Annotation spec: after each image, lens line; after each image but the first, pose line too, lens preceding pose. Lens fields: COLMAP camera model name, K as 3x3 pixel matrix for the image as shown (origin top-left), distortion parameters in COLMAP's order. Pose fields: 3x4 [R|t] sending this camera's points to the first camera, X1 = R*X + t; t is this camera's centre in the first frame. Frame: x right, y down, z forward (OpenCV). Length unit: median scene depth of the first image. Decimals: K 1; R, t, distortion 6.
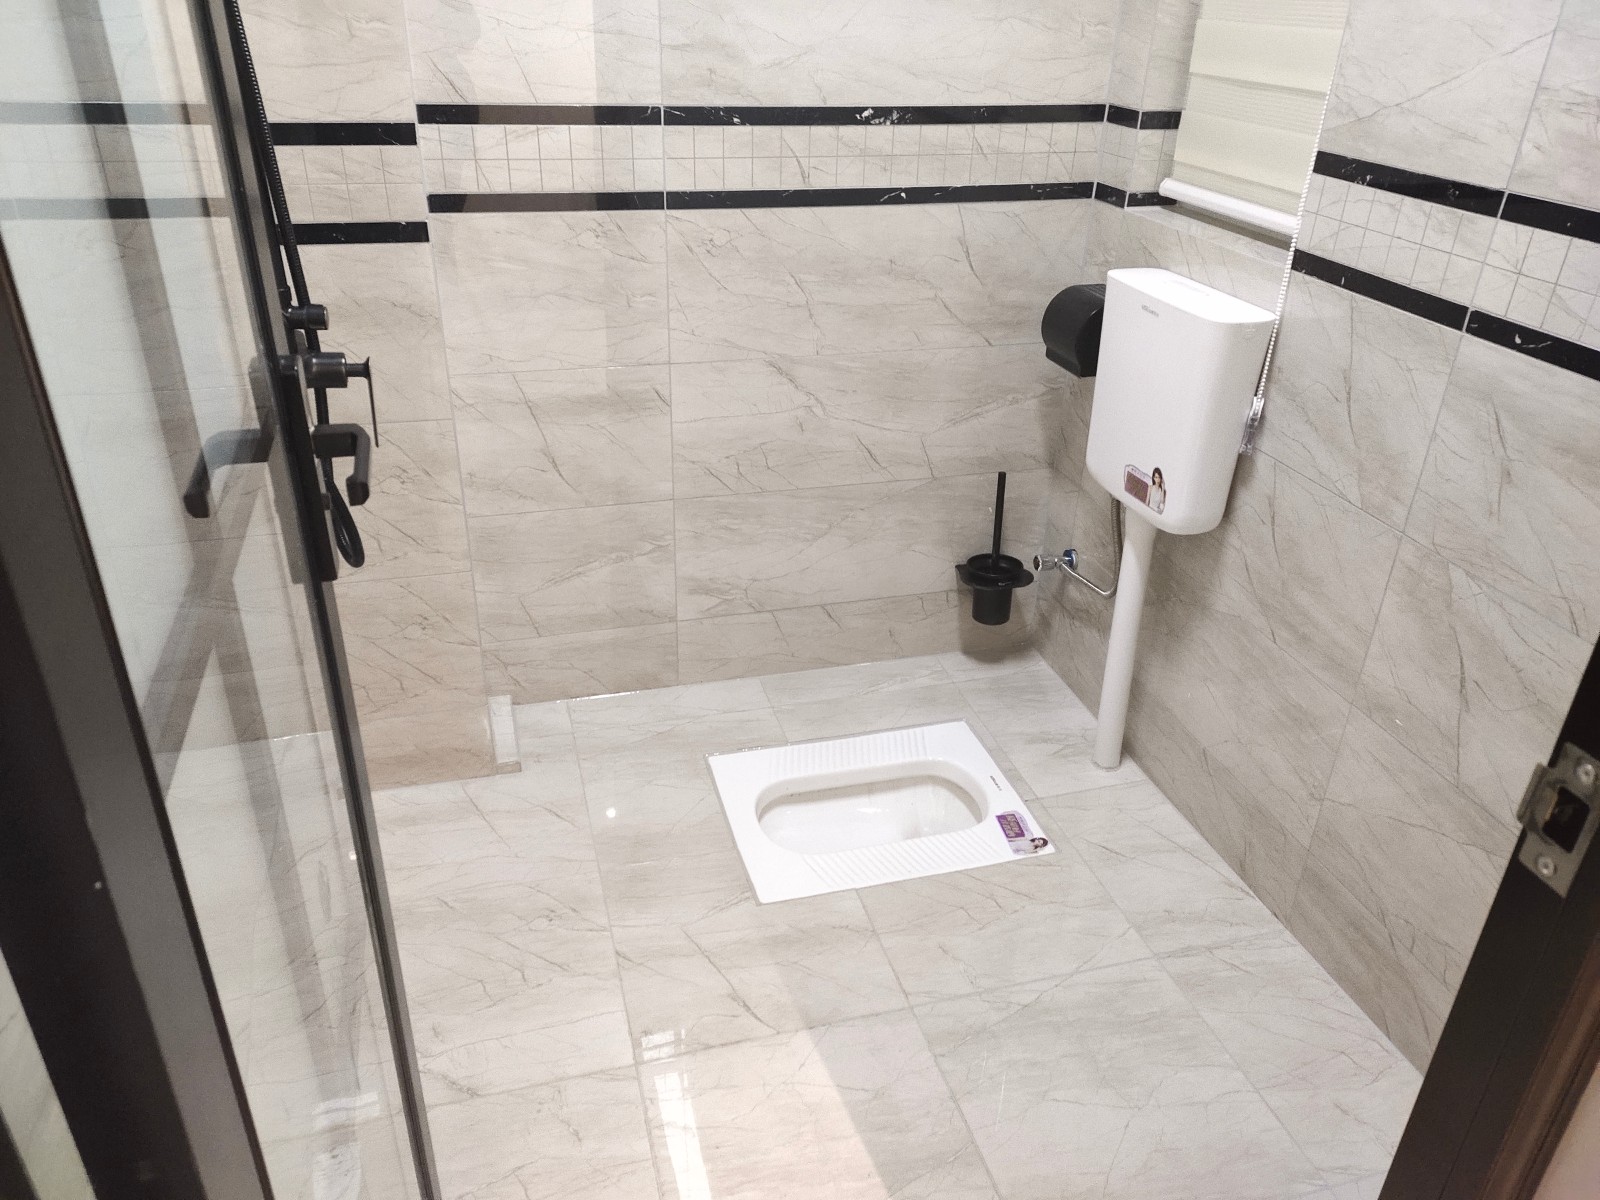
lens RADIAL K [[1184.4, 0, 798.8], [0, 1184.4, 601.6], [0, 0, 1]] dist [0.056758, -0.024313]
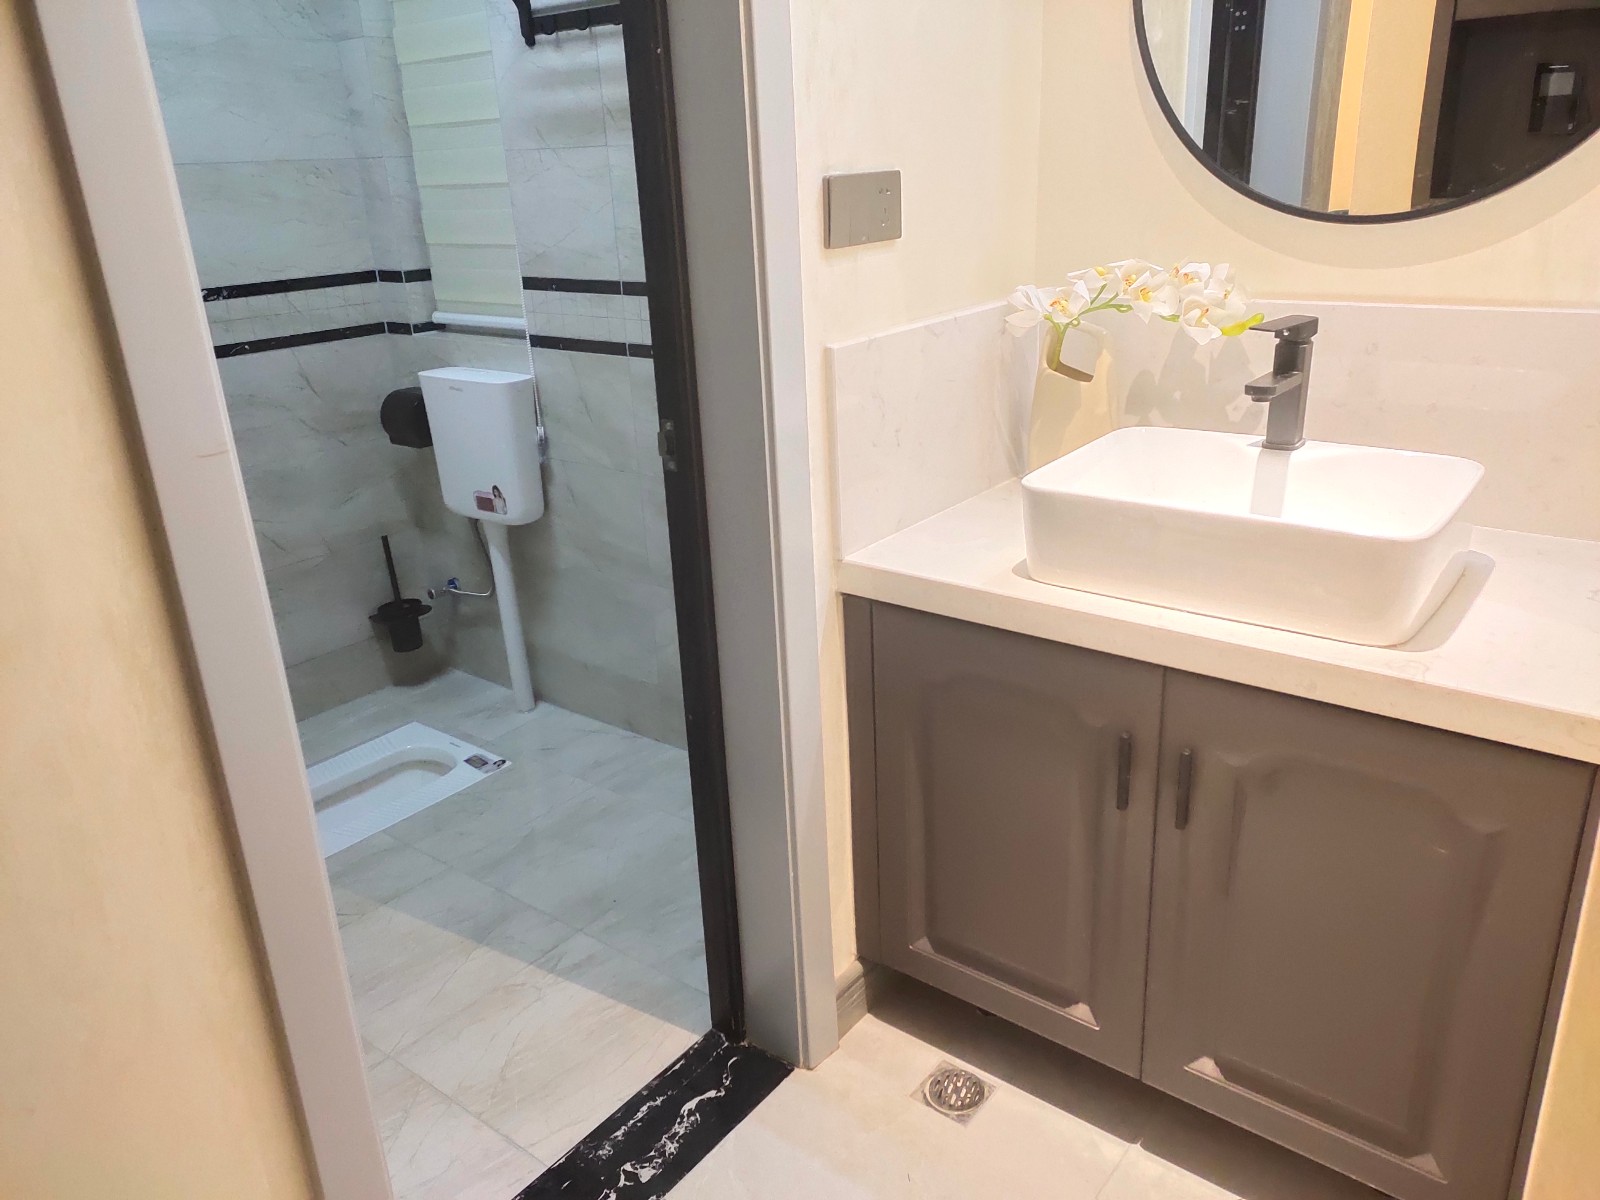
lens RADIAL K [[1184.4, 0, 803.2], [0, 1184.4, 598.8], [0, 0, 1]] dist [0.056758, -0.024313]
pose [[0.813229, -0.262628, 0.519313, -0.183113], [0.333193, 0.941760, -0.045502, 0.201482], [-0.477118, 0.210035, 0.853372, -0.405328]]
